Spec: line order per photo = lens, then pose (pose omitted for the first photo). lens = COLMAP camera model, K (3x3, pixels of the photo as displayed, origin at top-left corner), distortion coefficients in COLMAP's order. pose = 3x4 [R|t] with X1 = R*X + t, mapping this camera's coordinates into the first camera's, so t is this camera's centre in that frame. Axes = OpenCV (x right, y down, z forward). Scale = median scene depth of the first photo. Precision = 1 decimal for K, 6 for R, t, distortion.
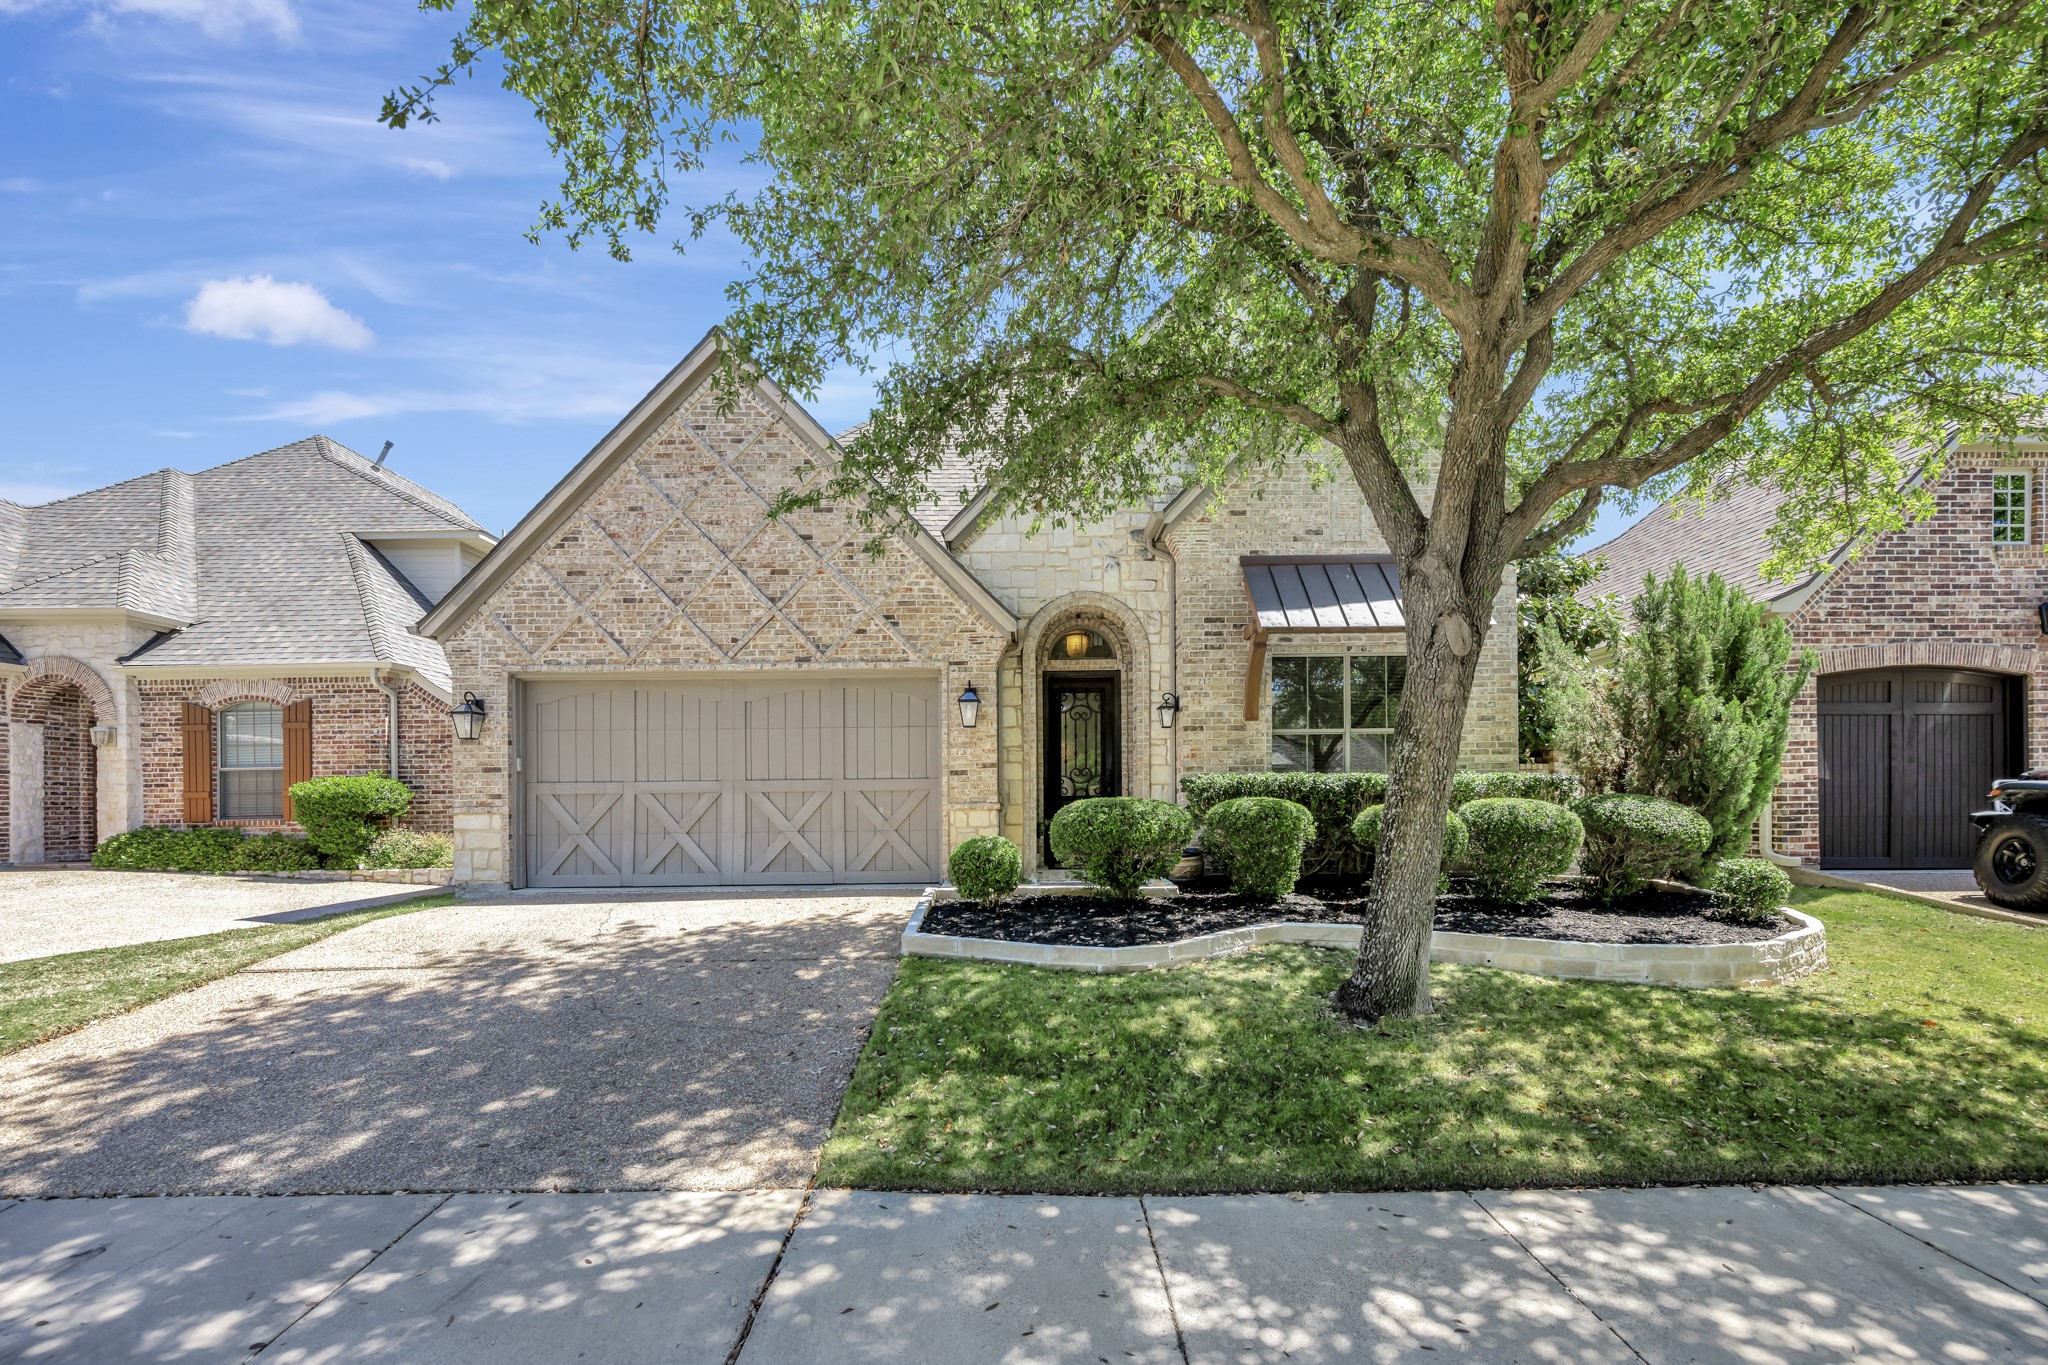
lens RADIAL K [[823.3, 0, 1039.2], [0, 823.3, 798.1], [0, 0, 1]] dist [-0.000716, -0.000724]
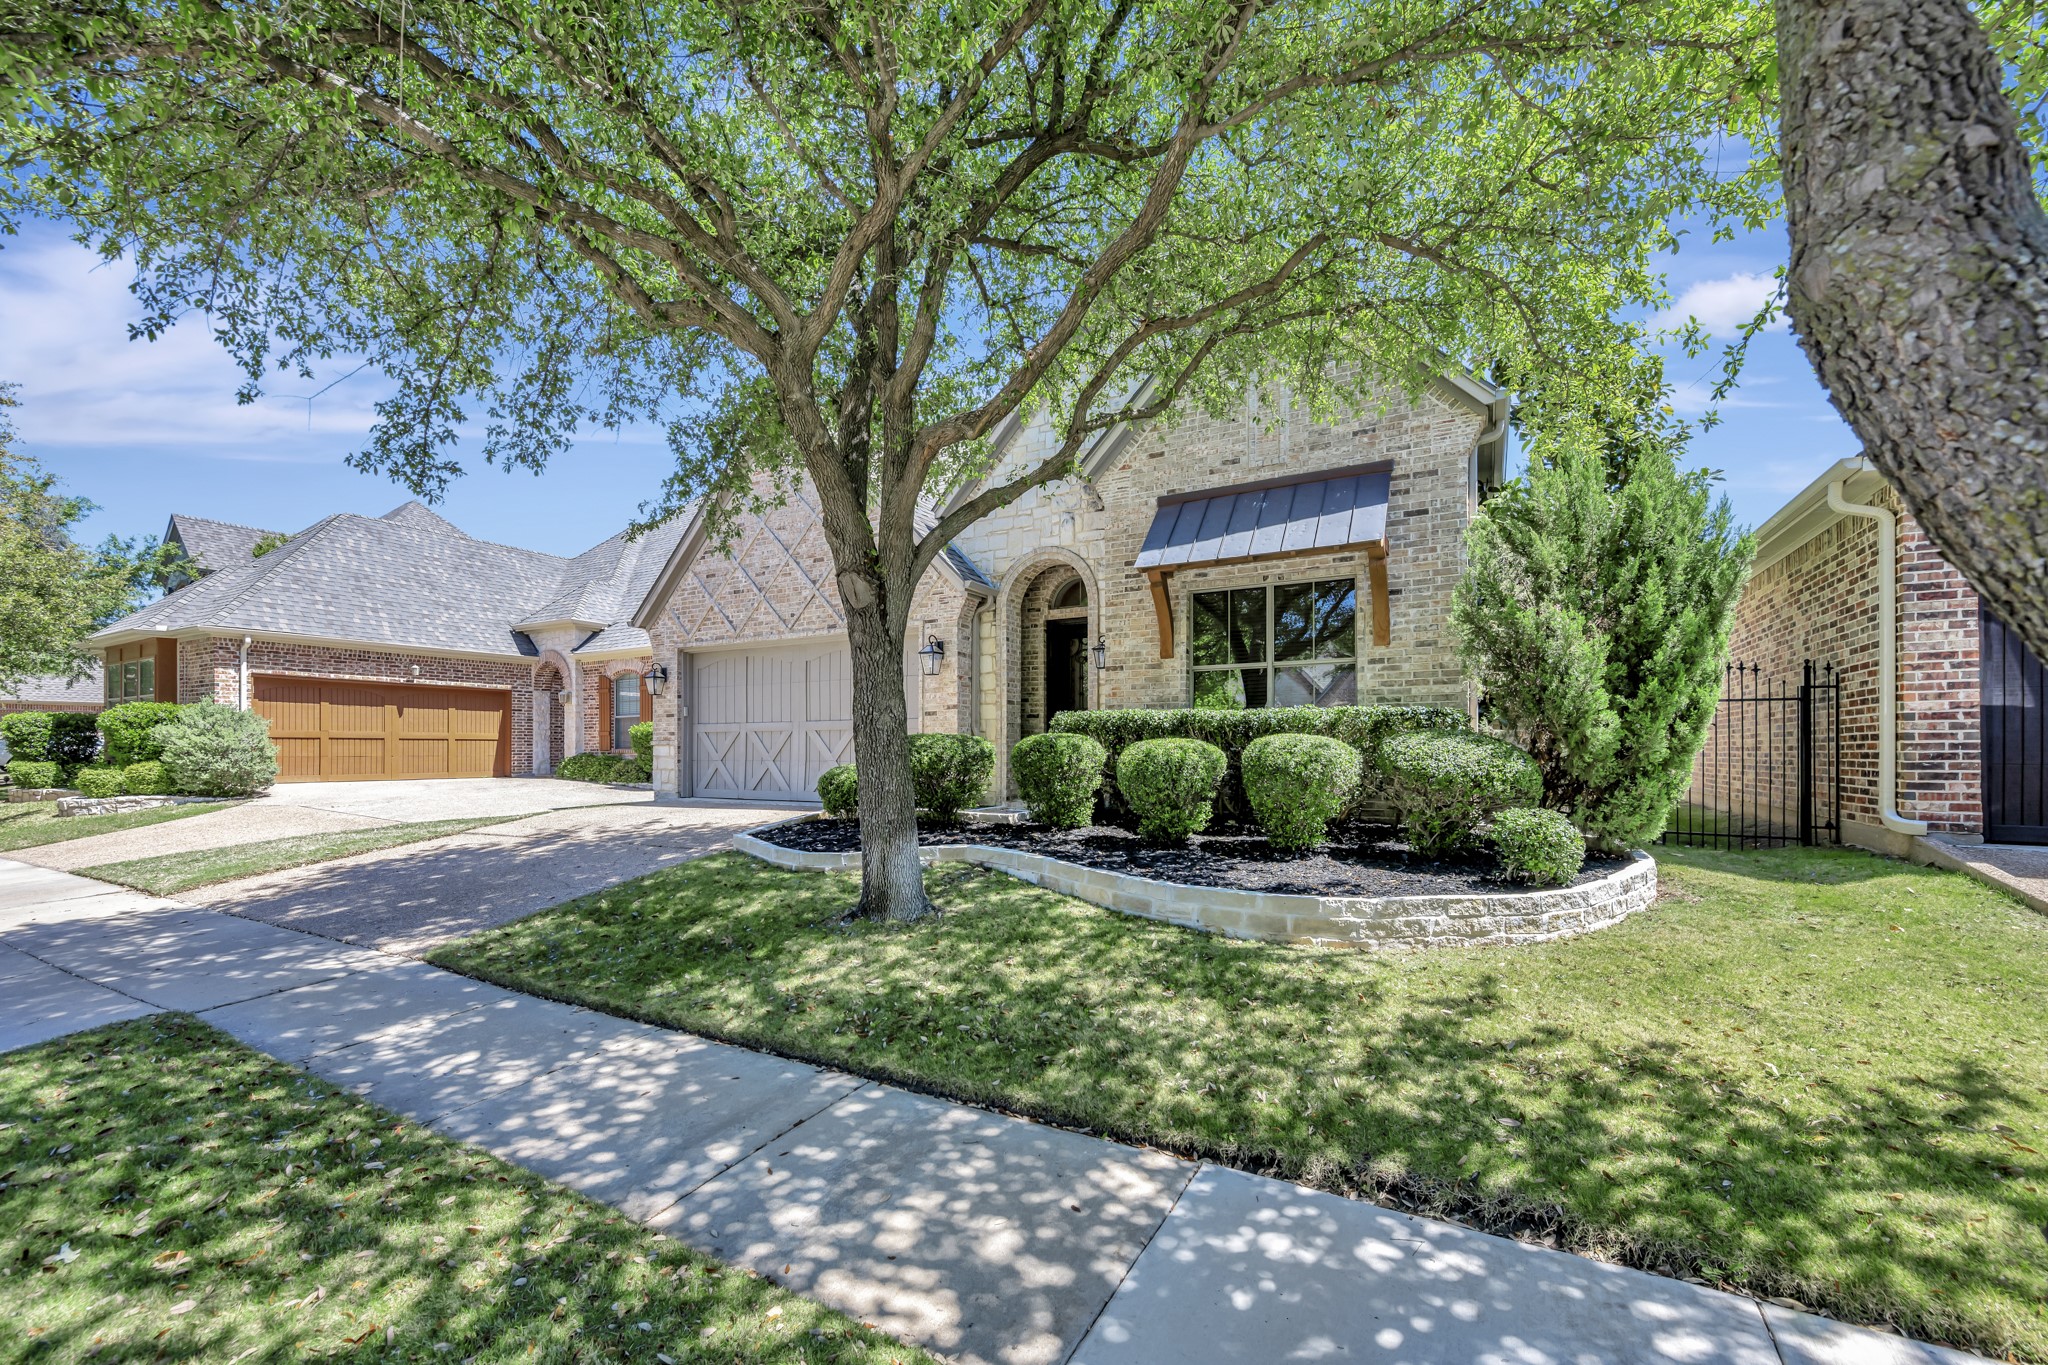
lens RADIAL K [[823.3, 0, 1074.6], [0, 823.3, 734.9], [0, 0, 1]] dist [-0.000716, -0.000724]
pose [[0.874835, 0.000433, -0.484422, 0.667695], [-0.003377, 0.999981, -0.005206, 0.005677], [0.484410, 0.006190, 0.874819, 0.064177]]
